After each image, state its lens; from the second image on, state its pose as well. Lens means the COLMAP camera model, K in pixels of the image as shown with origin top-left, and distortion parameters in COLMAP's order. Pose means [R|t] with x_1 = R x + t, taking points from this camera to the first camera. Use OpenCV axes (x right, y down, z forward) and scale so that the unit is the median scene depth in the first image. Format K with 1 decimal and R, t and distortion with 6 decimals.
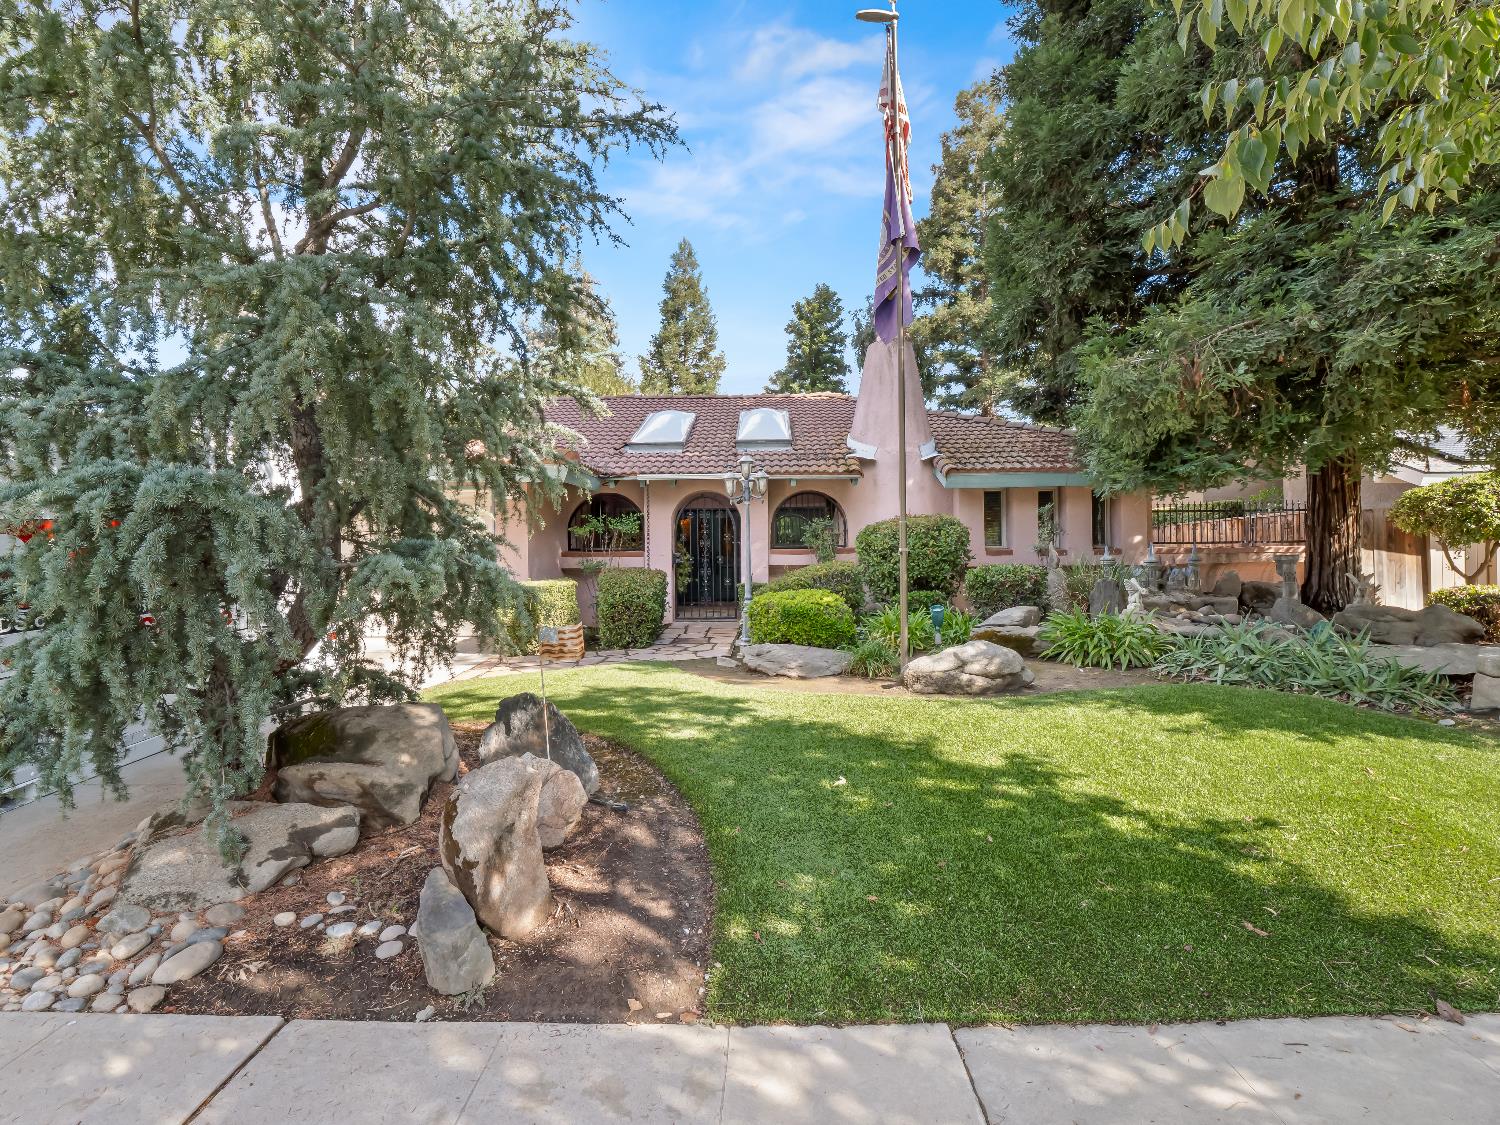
lens RADIAL K [[732.2, 0, 745.7], [0, 732.2, 553.8], [0, 0, 1]] dist [-0.000275, -0.000410]
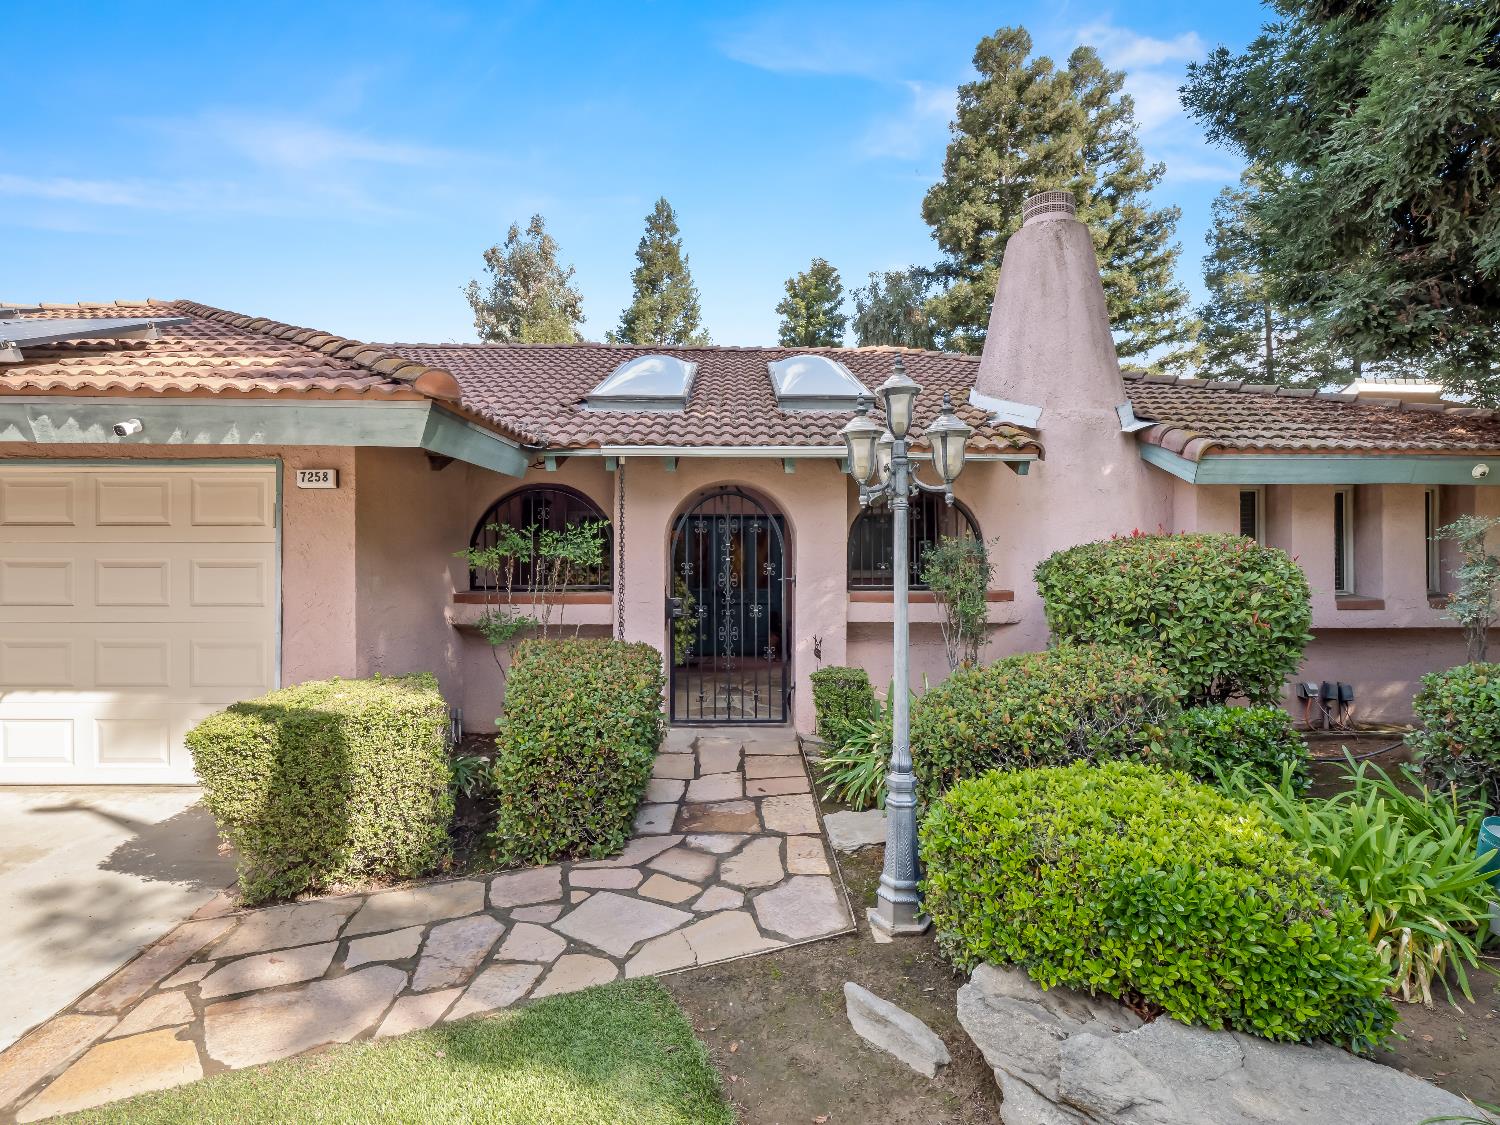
lens RADIAL K [[732.2, 0, 745.7], [0, 732.2, 553.8], [0, 0, 1]] dist [-0.000275, -0.000410]
pose [[0.998846, 0.012631, 0.046345, -0.026721], [-0.012286, 0.999895, -0.007717, -0.011625], [-0.046438, 0.007139, 0.998896, 0.184981]]
